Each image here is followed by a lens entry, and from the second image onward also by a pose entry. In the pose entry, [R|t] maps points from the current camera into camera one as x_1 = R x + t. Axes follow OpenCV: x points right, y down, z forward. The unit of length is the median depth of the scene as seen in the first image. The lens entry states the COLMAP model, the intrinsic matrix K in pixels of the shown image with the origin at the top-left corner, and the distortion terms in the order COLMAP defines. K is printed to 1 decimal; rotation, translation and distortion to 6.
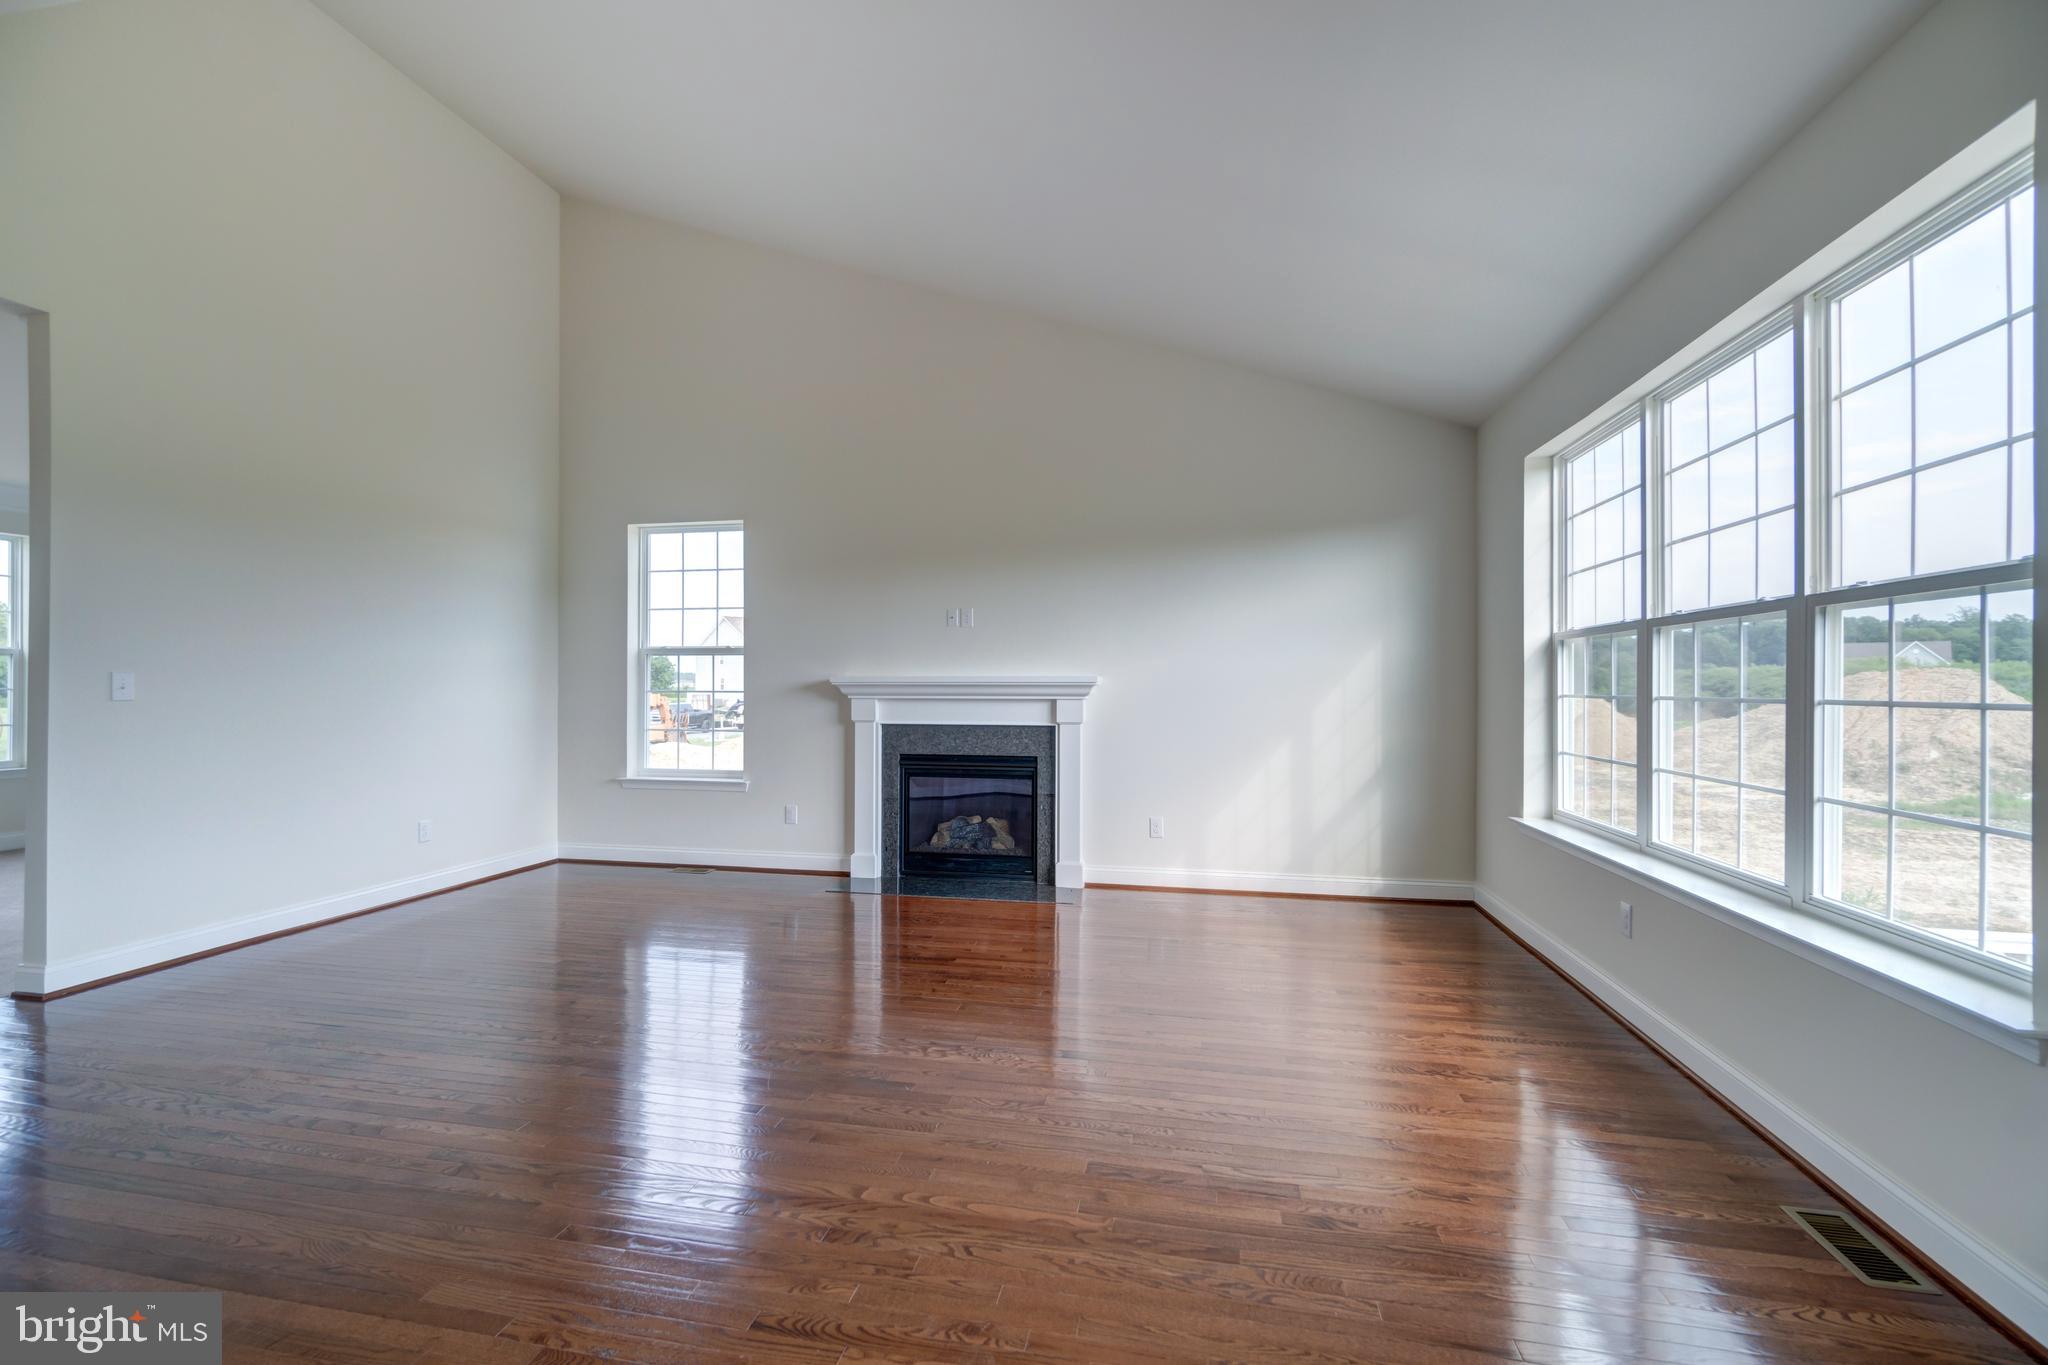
lens RADIAL K [[914.4, 0, 1020.9], [0, 914.4, 685.3], [0, 0, 1]] dist [-0.000439, -0.000053]
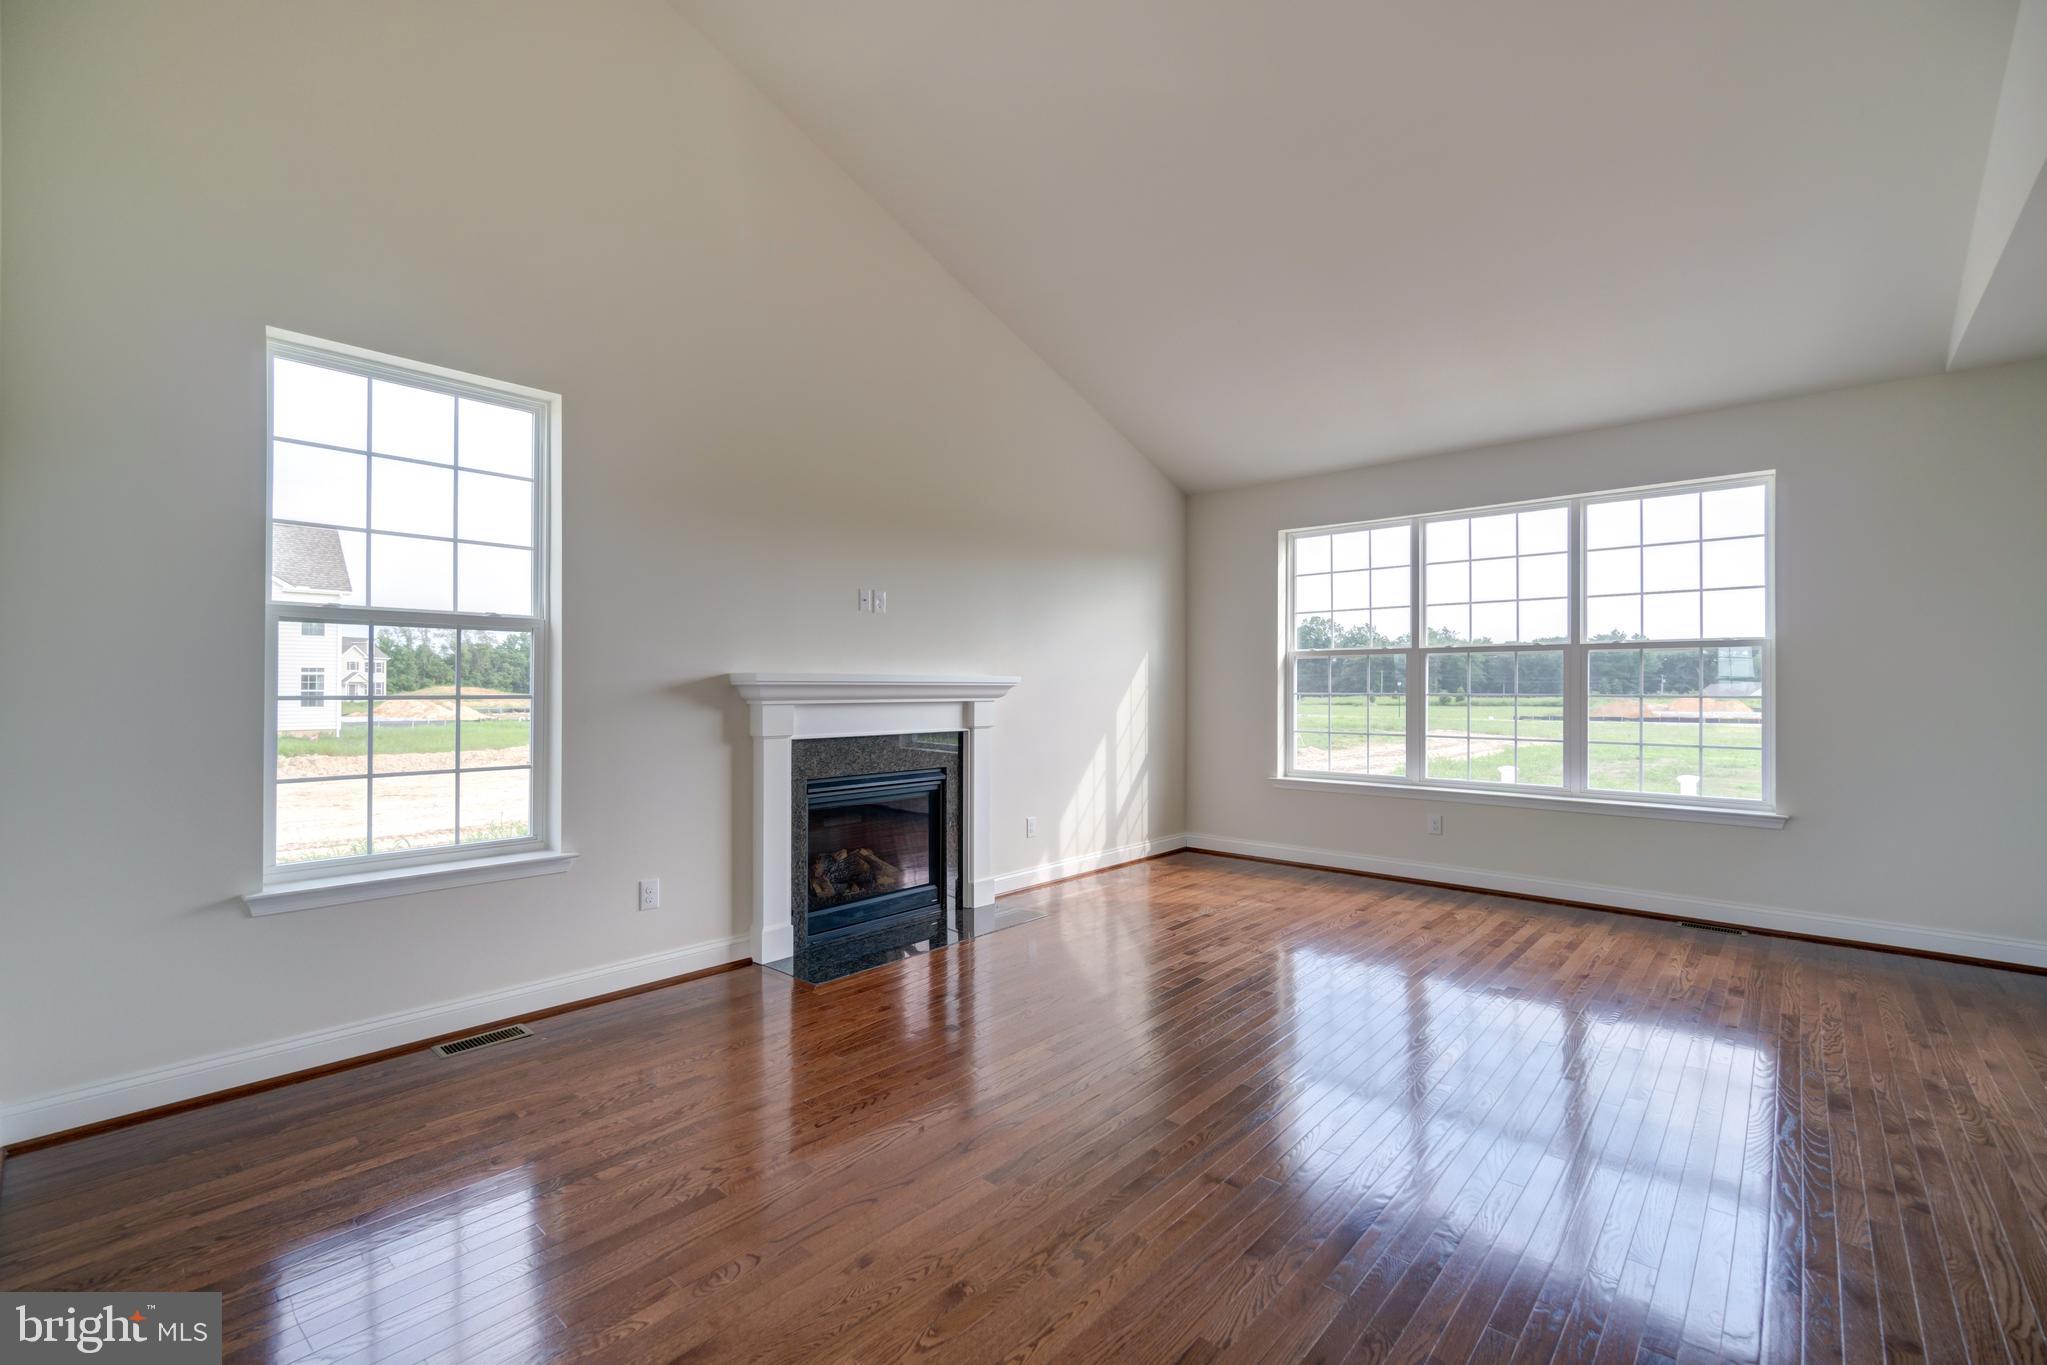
lens RADIAL K [[888.2, 0, 1023.5], [0, 888.2, 677.7], [0, 0, 1]] dist [-0.003661, -0.000406]
pose [[0.491076, 0.012342, 0.871030, -0.670823], [0.001139, 0.999890, -0.014810, 0.004790], [-0.871116, 0.008265, 0.491007, 0.498324]]
